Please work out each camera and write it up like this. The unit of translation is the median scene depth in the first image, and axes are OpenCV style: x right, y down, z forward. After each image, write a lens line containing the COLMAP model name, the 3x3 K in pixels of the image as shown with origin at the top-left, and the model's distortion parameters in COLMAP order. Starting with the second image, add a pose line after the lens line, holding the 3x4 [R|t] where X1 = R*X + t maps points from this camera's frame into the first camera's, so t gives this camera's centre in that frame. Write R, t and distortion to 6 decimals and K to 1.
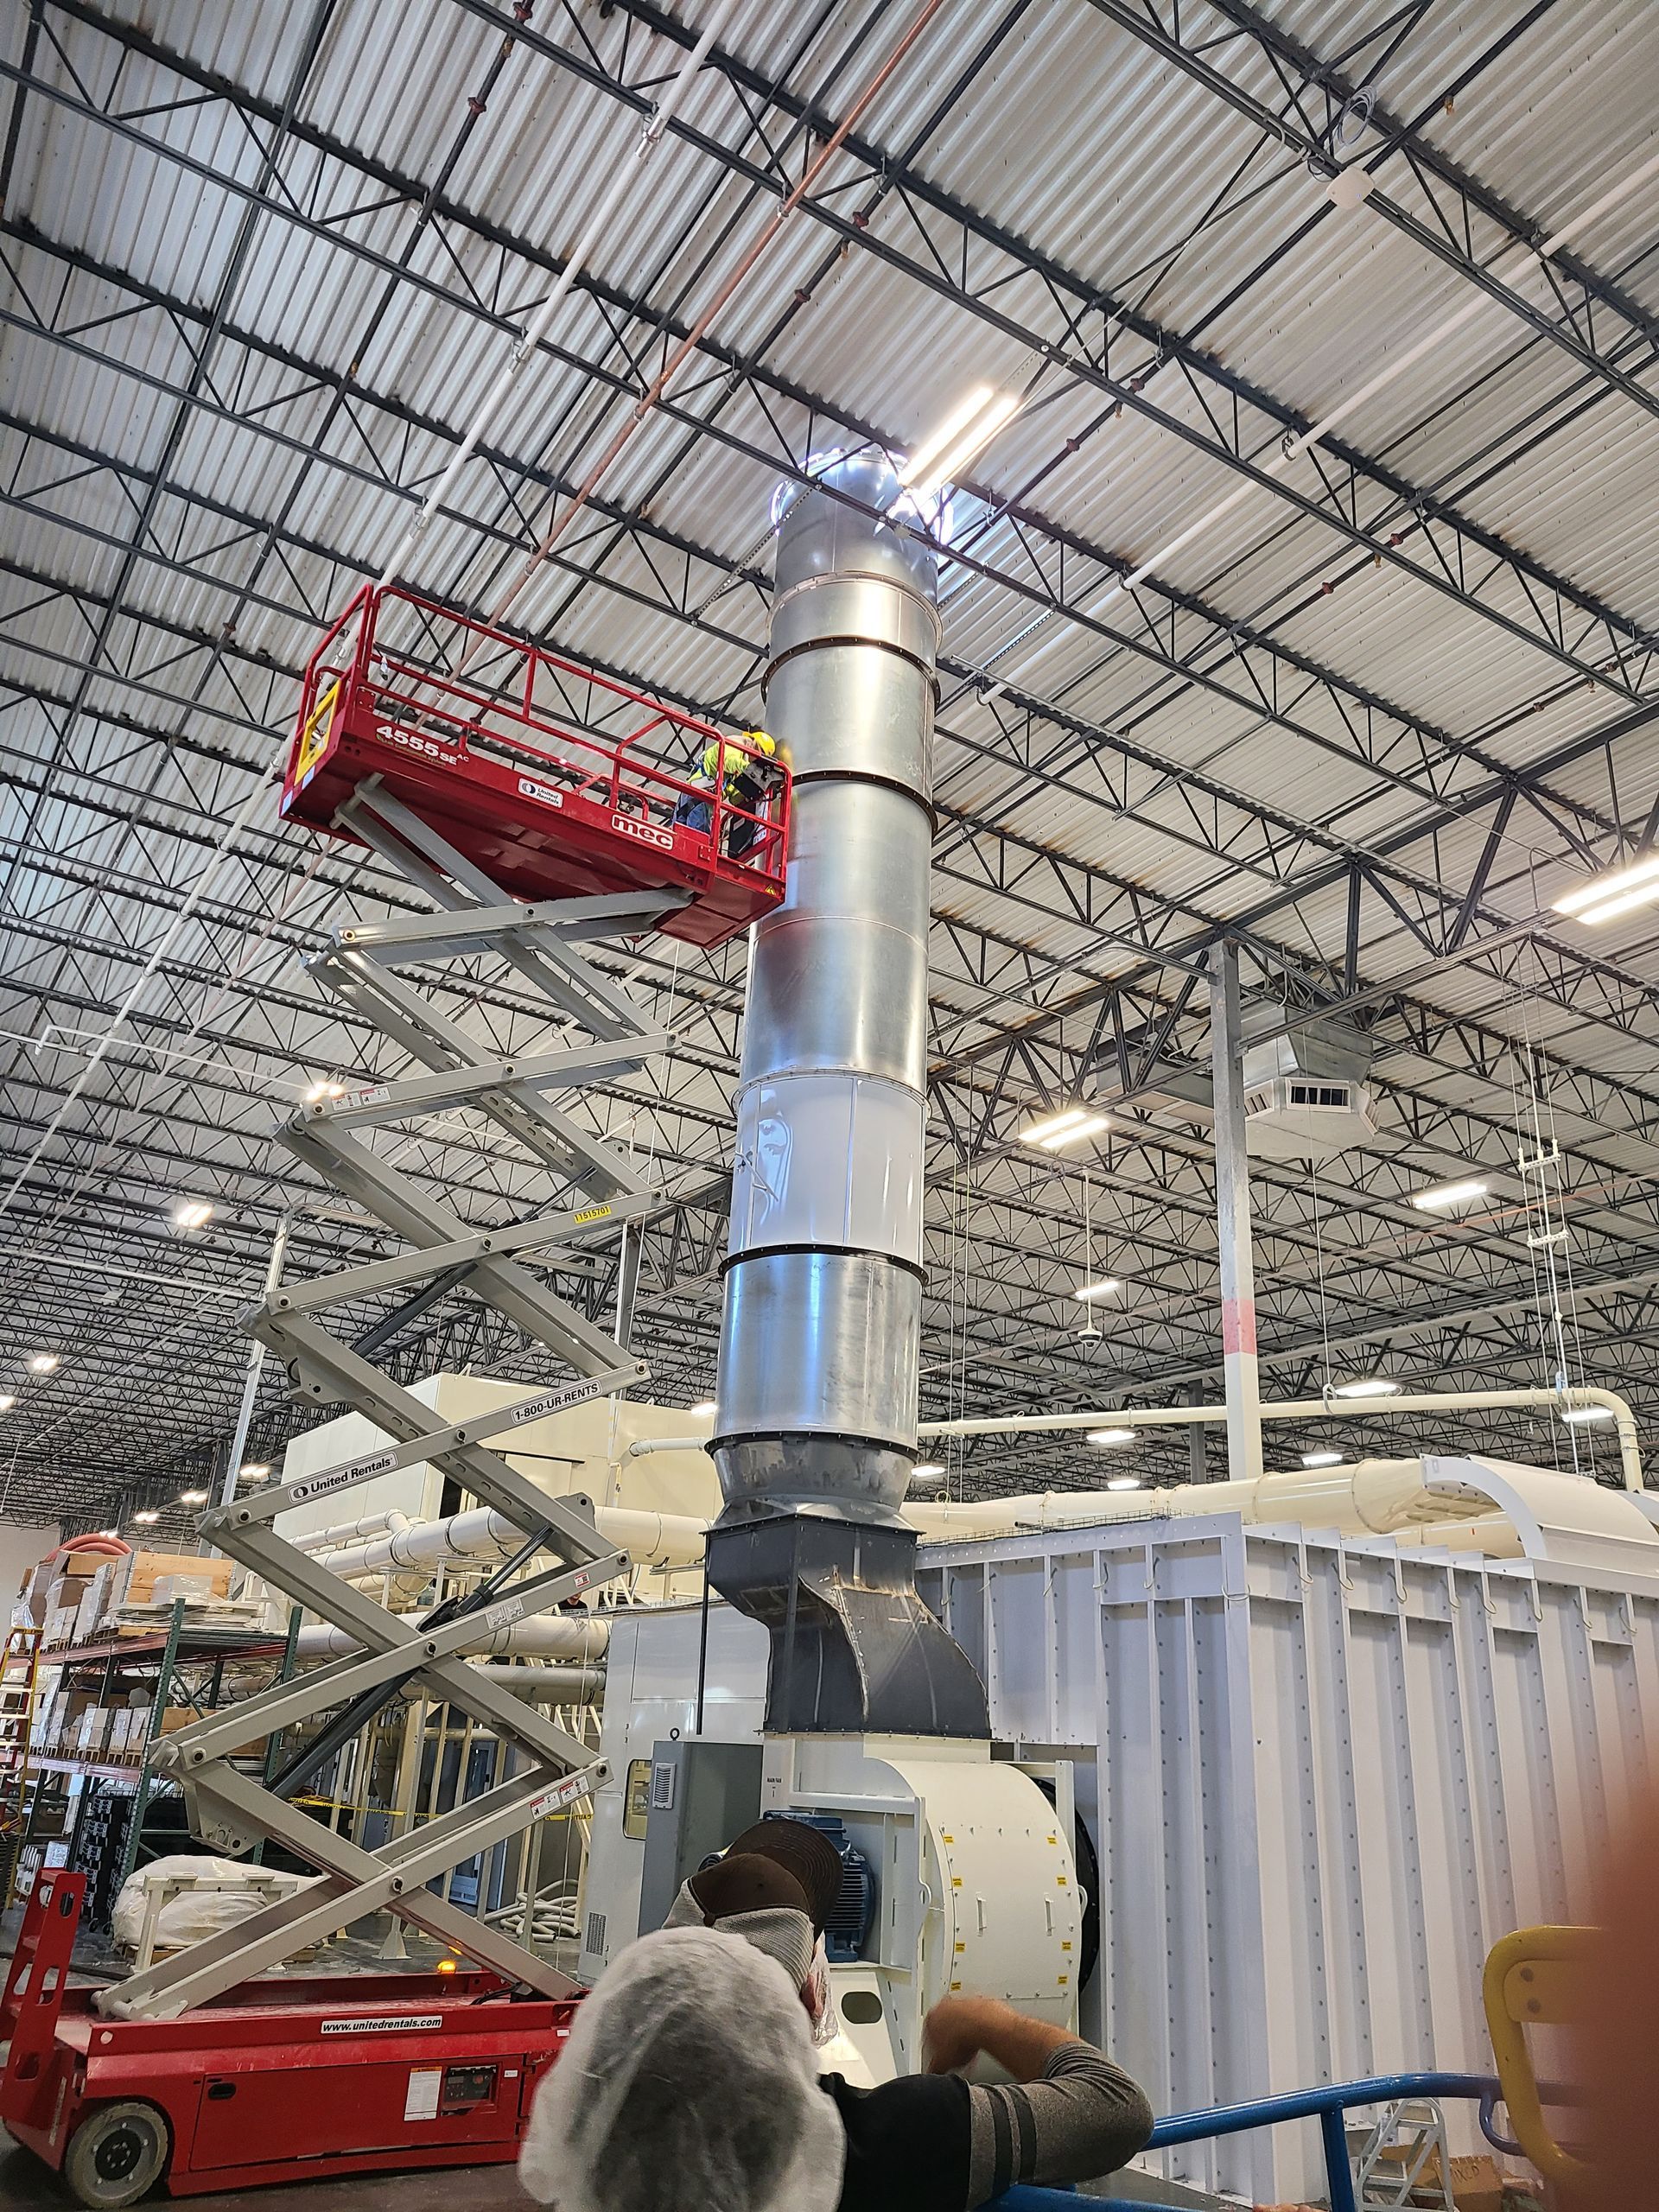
lens RADIAL K [[1635.7, 0, 829.5], [0, 1635.7, 1106.0], [0, 0, 1]] dist [0.011138, 0.001539]
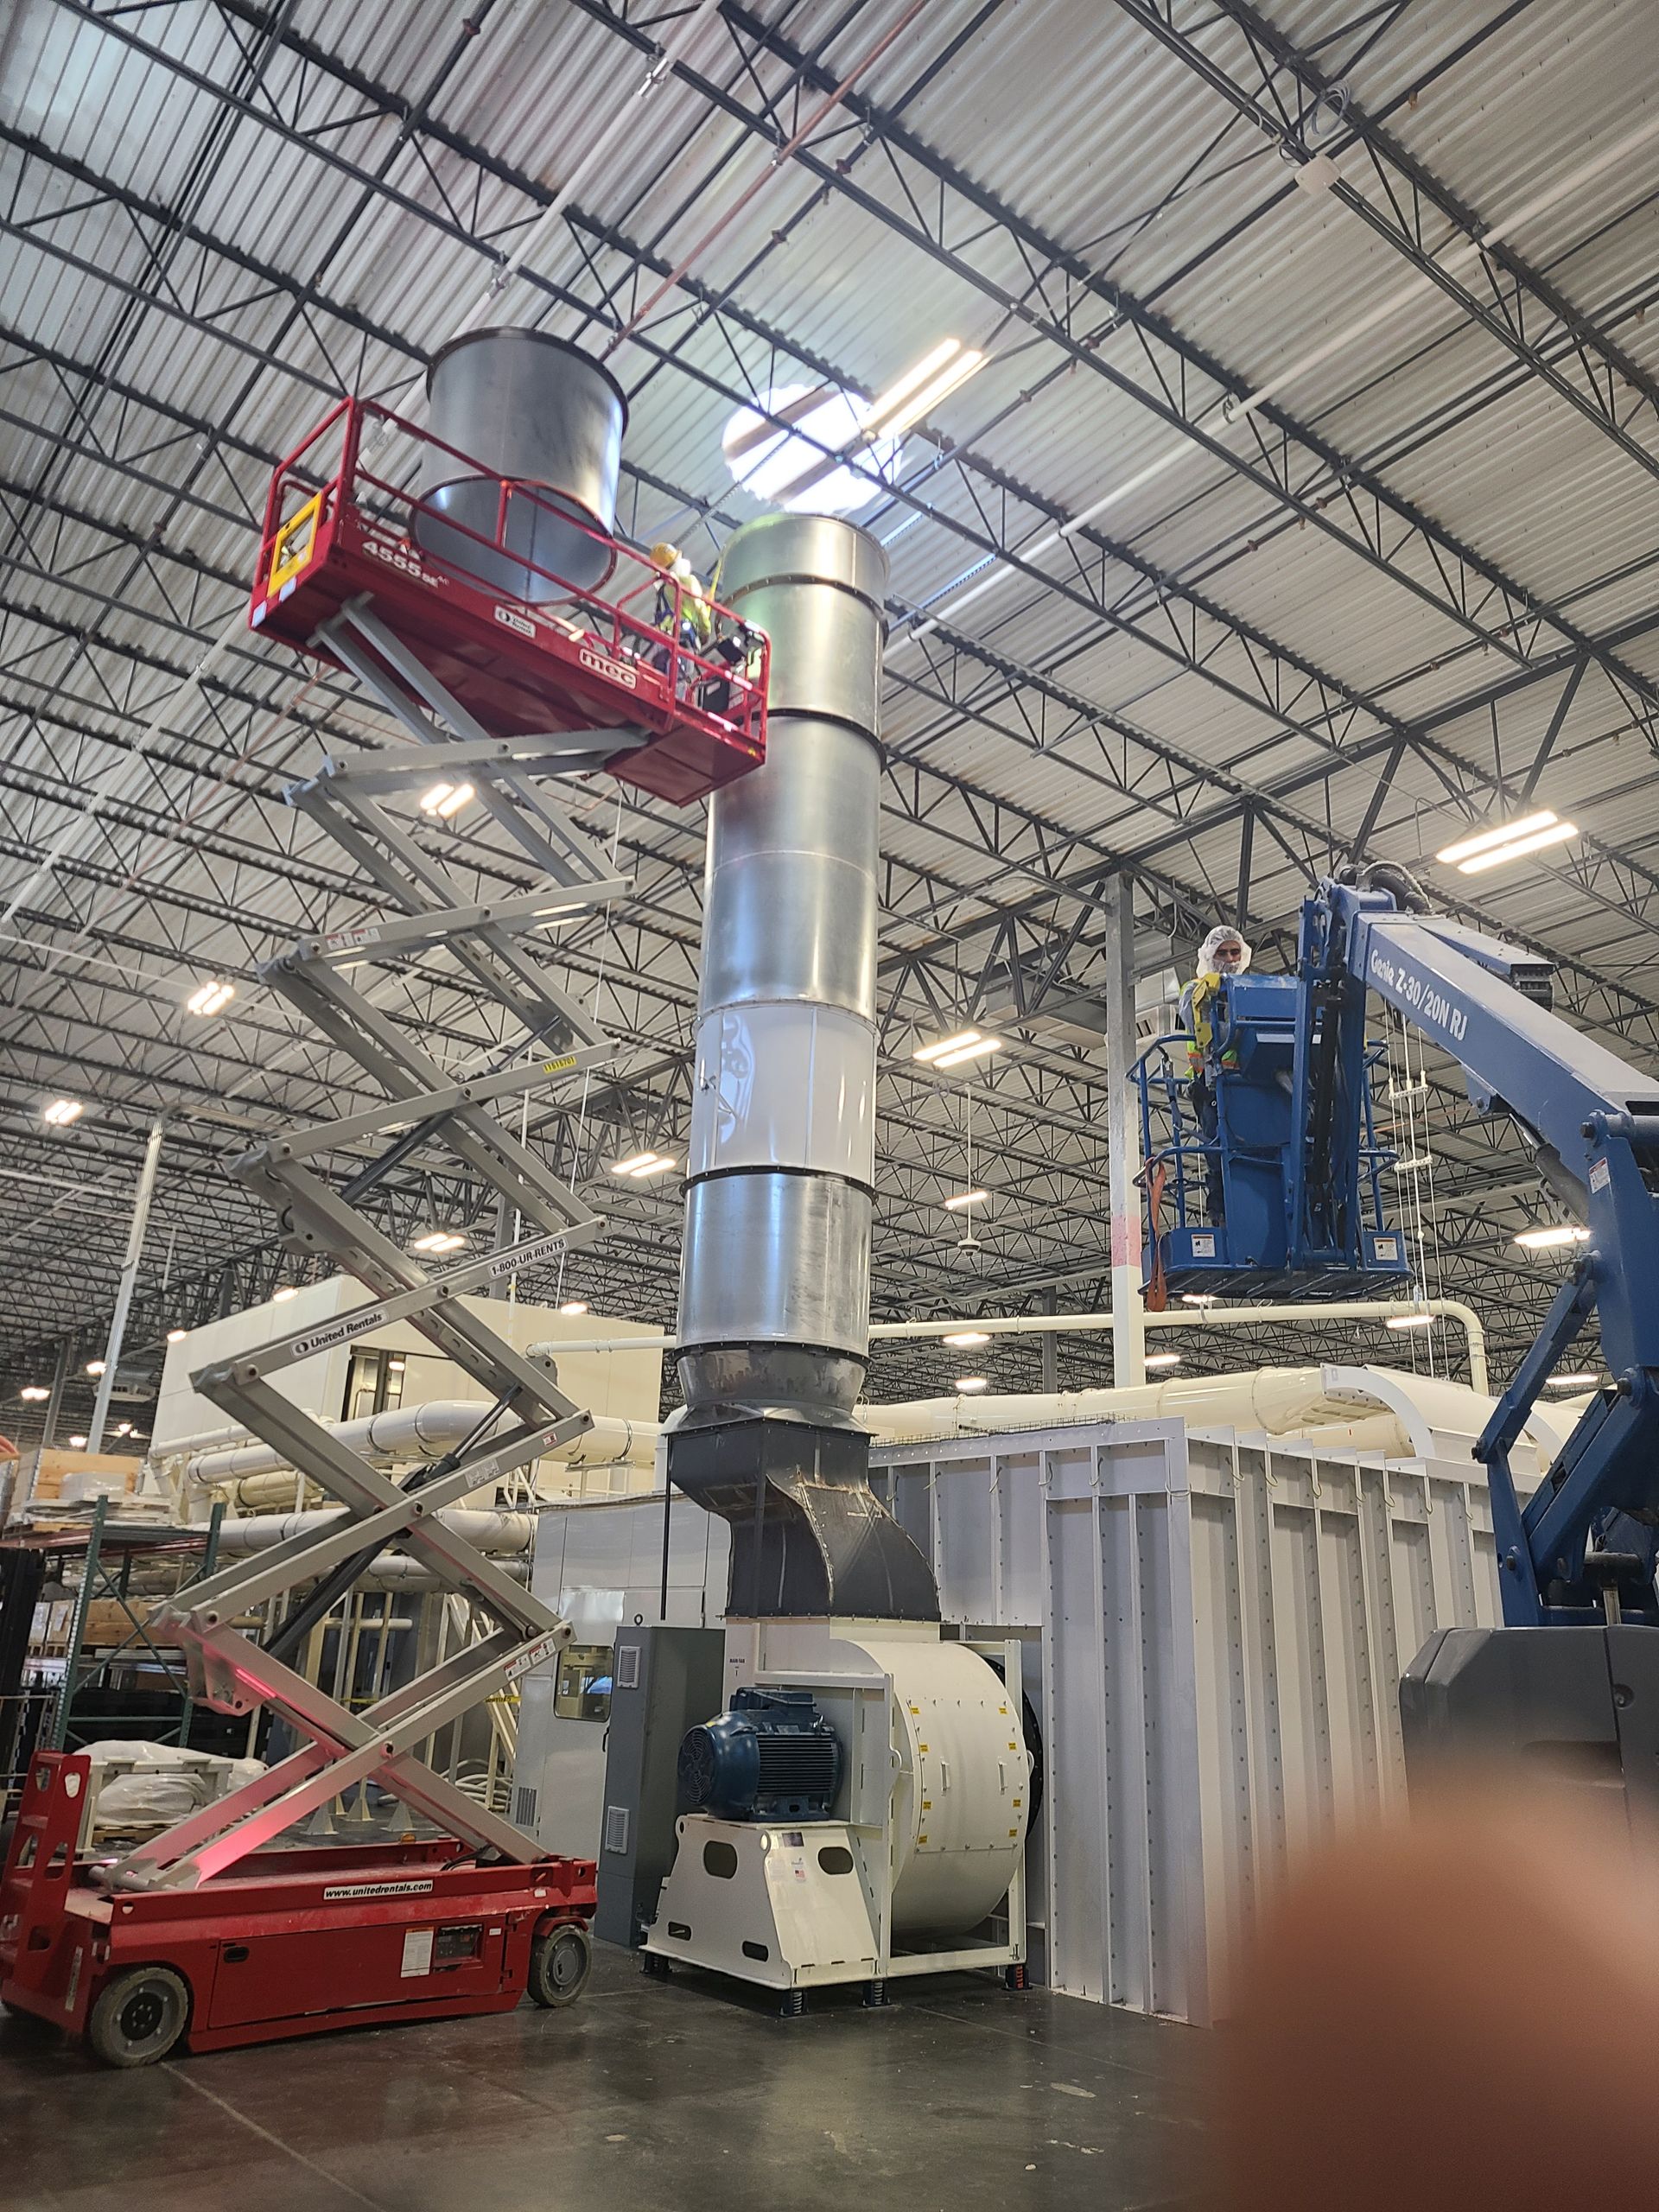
lens RADIAL K [[1625.6, 0, 809.2], [0, 1625.6, 1106.4], [0, 0, 1]] dist [0.020997, -0.010759]
pose [[0.996097, 0.018616, 0.086282, -0.061053], [-0.023723, 0.998002, 0.058557, -0.012139], [-0.085020, -0.060375, 0.994548, -0.035223]]
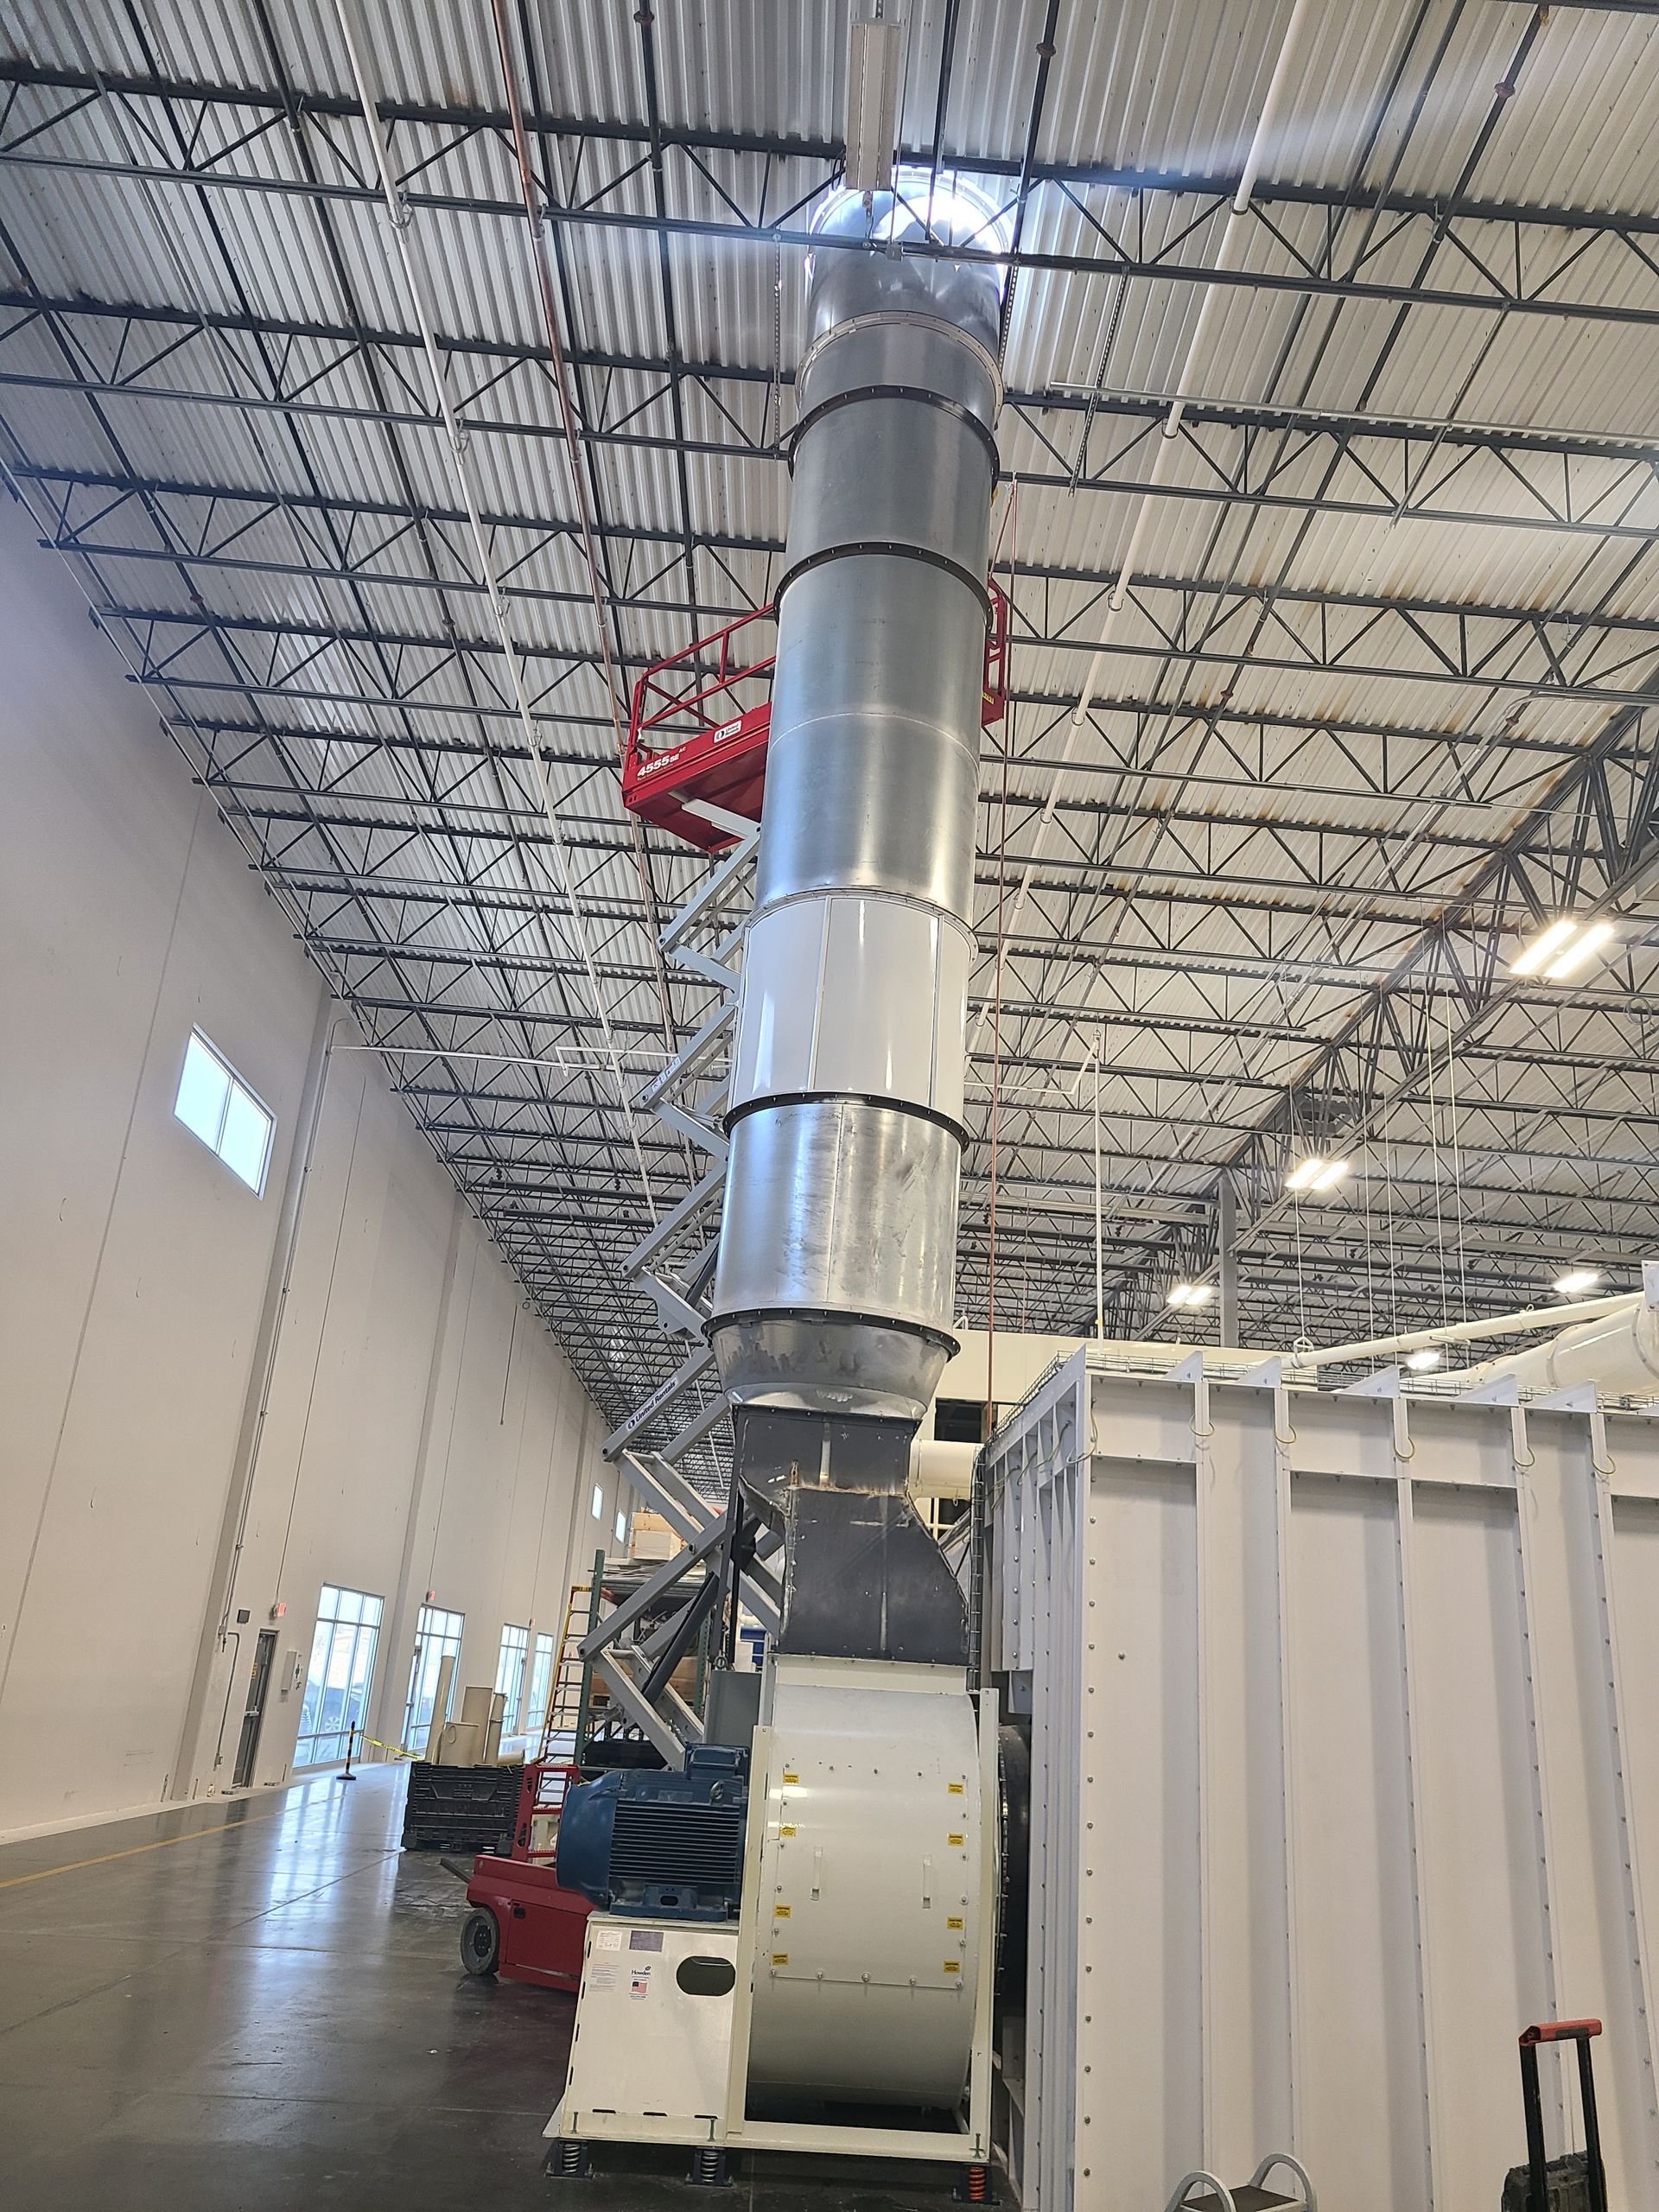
lens RADIAL K [[1638.3, 0, 828.5], [0, 1638.3, 1145.5], [0, 0, 1]] dist [0.014373, -0.000663]
pose [[0.865397, -0.148591, -0.478549, 0.316099], [0.162182, 0.986674, -0.013078, 0.094736], [0.474115, -0.066295, 0.877963, 0.198209]]
